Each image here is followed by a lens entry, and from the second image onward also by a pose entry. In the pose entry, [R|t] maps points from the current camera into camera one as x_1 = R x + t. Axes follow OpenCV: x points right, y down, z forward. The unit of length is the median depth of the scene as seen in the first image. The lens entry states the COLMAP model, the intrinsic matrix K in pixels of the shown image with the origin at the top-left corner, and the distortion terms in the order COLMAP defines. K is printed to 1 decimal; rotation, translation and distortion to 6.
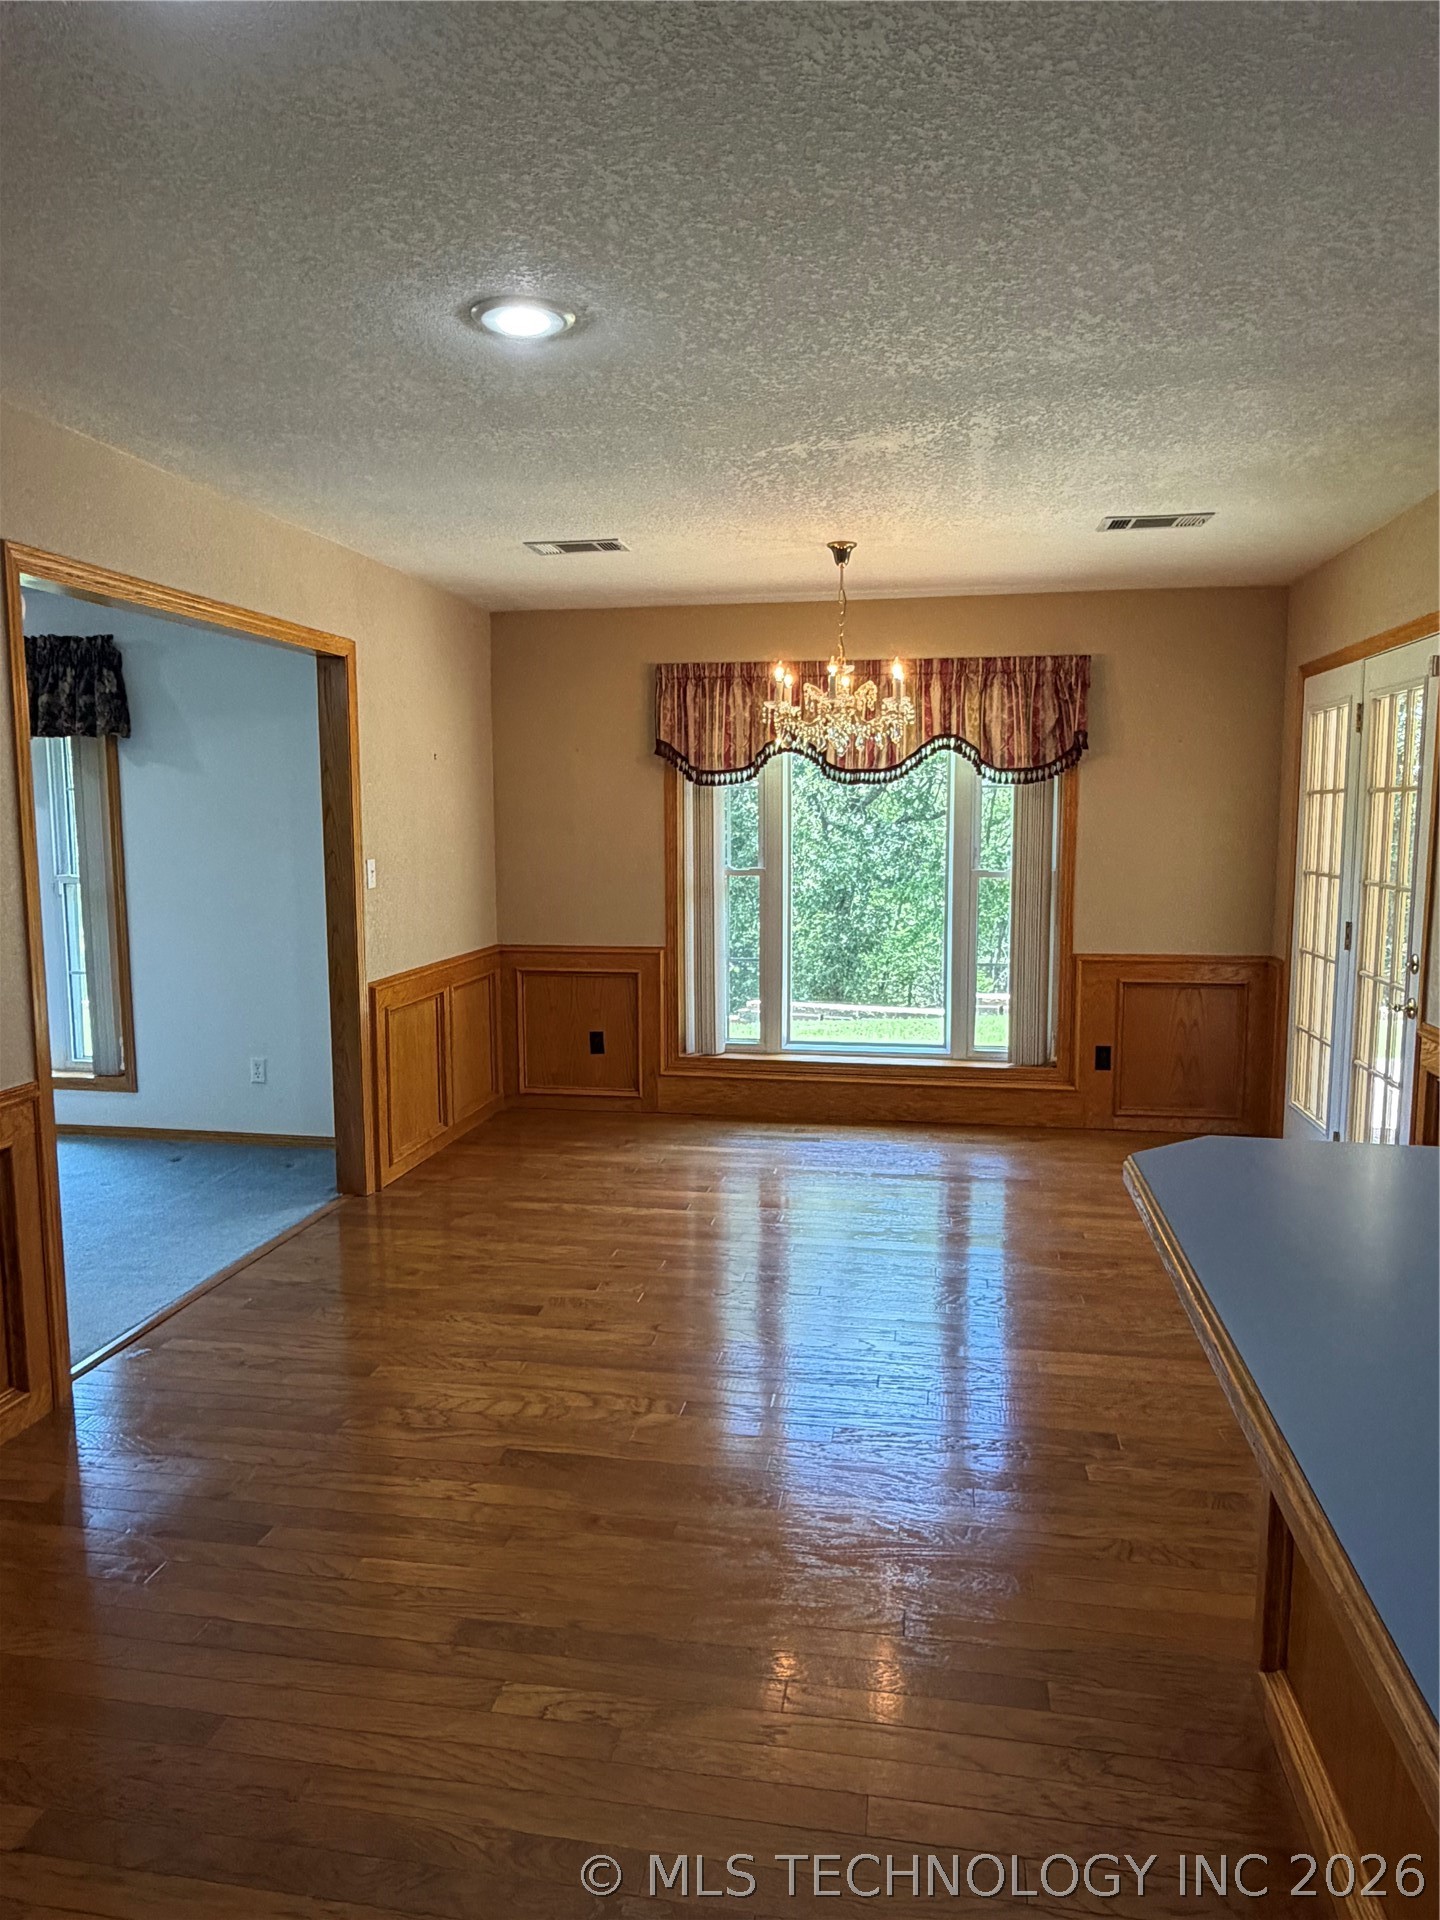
lens RADIAL K [[1270.9, 0, 715.6], [0, 1270.9, 954.4], [0, 0, 1]] dist [0.003978, 0.000622]
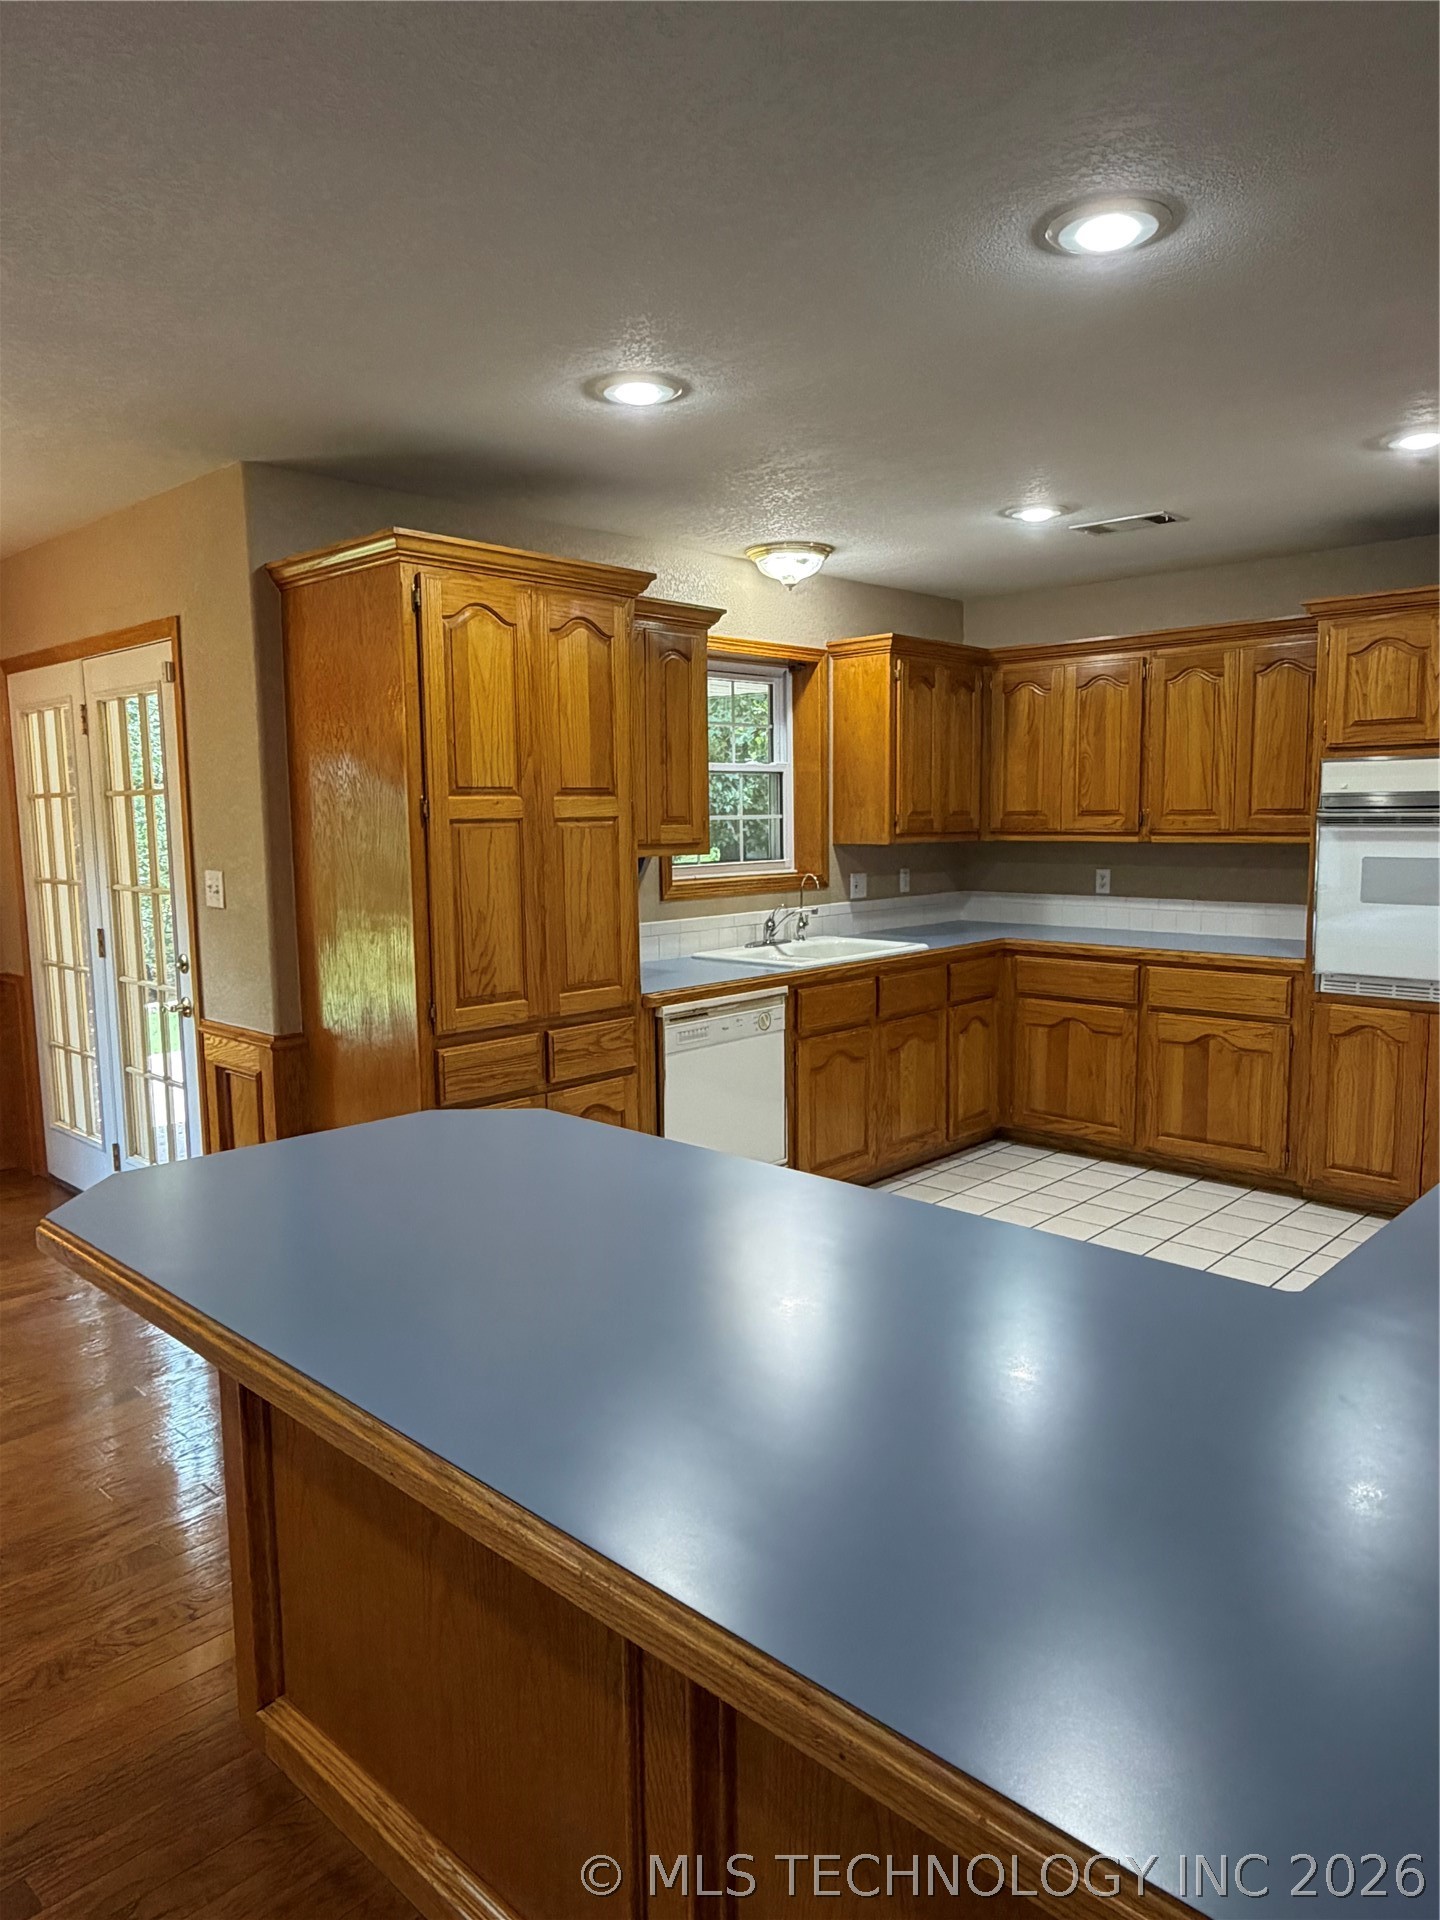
lens RADIAL K [[1270.9, 0, 713.7], [0, 1270.9, 969.7], [0, 0, 1]] dist [0.003978, 0.000622]
pose [[0.554679, -0.110563, 0.824686, -0.040213], [0.104484, 0.992542, 0.062792, -0.005353], [-0.825478, 0.051337, 0.562094, 0.052413]]
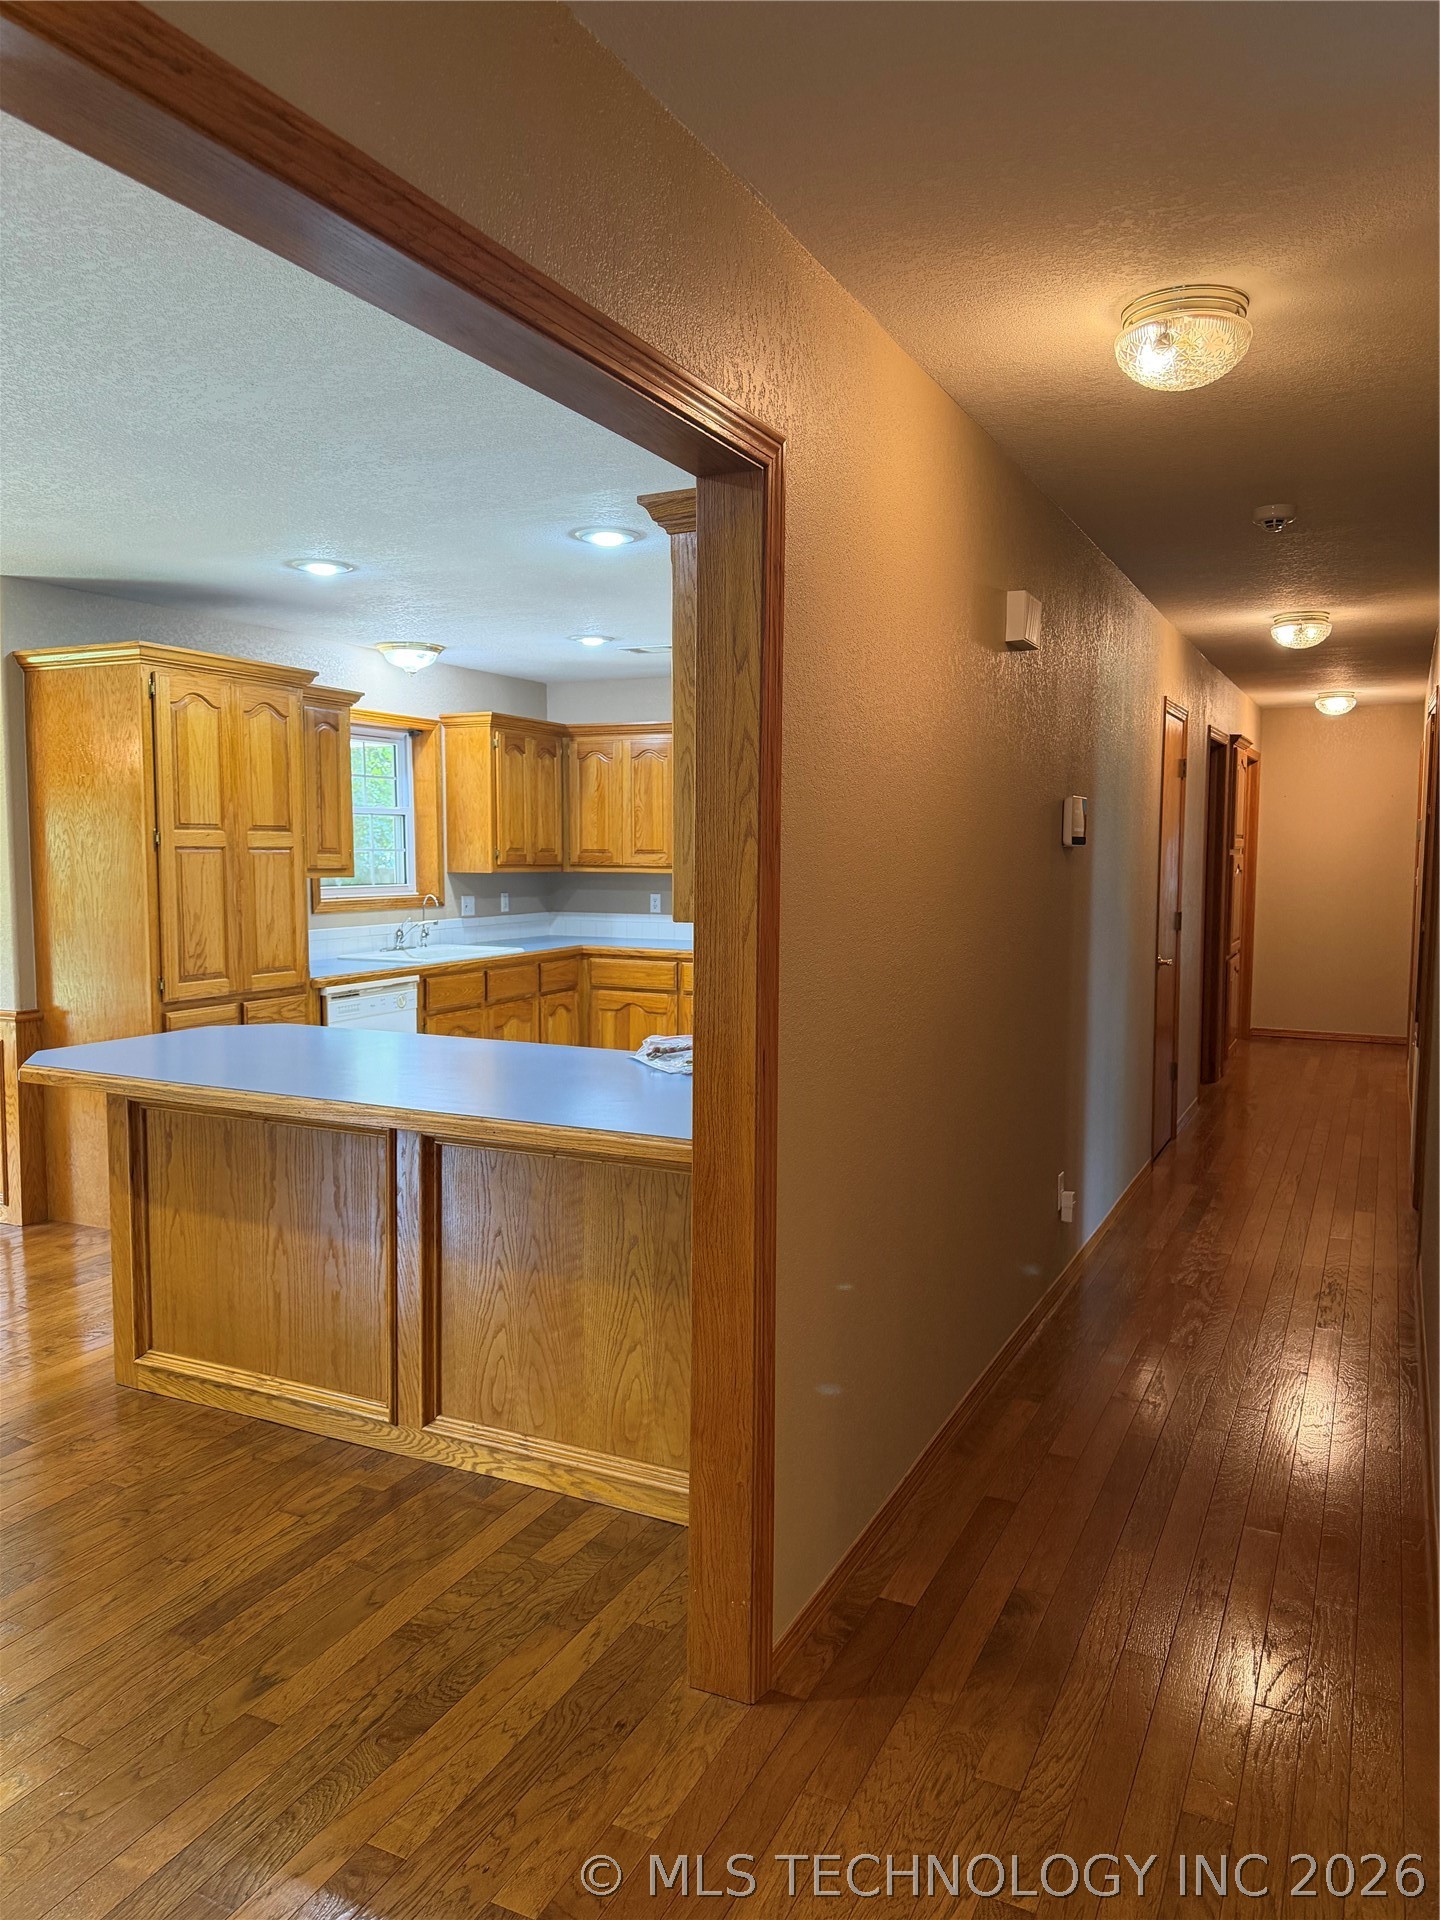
lens RADIAL K [[1344.4, 0, 725.7], [0, 1344.4, 965.6], [0, 0, 1]] dist [0.067466, -0.086183]
pose [[0.273331, -0.083572, 0.958283, -0.362183], [0.102244, 0.993099, 0.057445, 0.012035], [-0.956471, 0.082277, 0.279990, -0.097428]]
